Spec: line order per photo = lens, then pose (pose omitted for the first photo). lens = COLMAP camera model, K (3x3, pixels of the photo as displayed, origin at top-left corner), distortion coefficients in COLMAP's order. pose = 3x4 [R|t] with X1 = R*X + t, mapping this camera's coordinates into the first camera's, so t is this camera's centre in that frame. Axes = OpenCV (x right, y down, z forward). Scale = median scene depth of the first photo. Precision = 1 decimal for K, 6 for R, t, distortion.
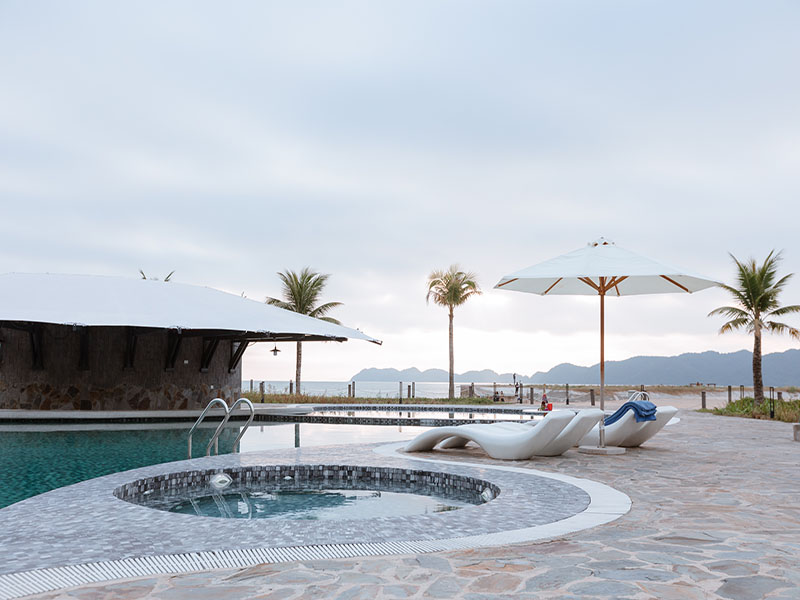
lens RADIAL K [[758.9, 0, 398.7], [0, 758.9, 314.9], [0, 0, 1]] dist [-0.007519, -0.002340]
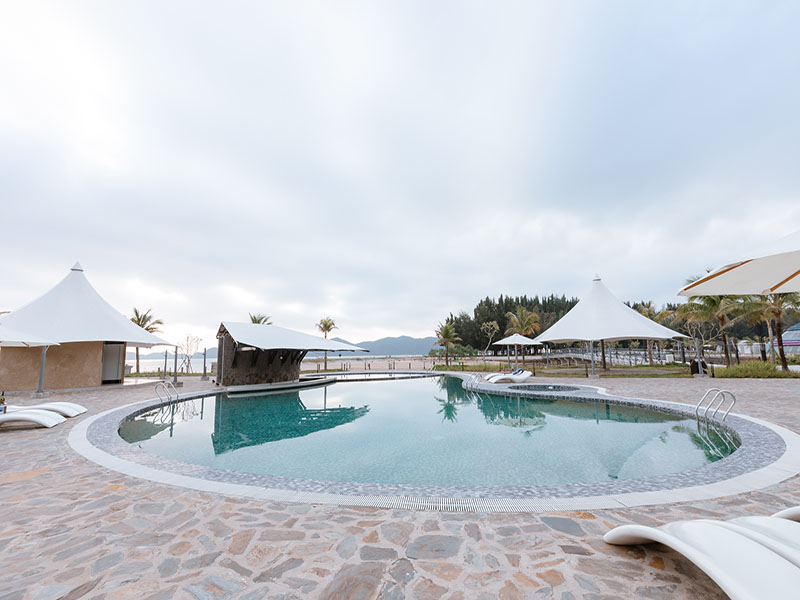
lens RADIAL K [[360.4, 0, 400.0], [0, 360.4, 300.0], [0, 0, 1]] dist [0.002536, -0.000039]
pose [[0.764787, 0.069934, 0.640477, -0.865468], [-0.028477, 0.996789, -0.074835, -0.060186], [-0.643654, 0.038994, 0.764322, -0.120908]]
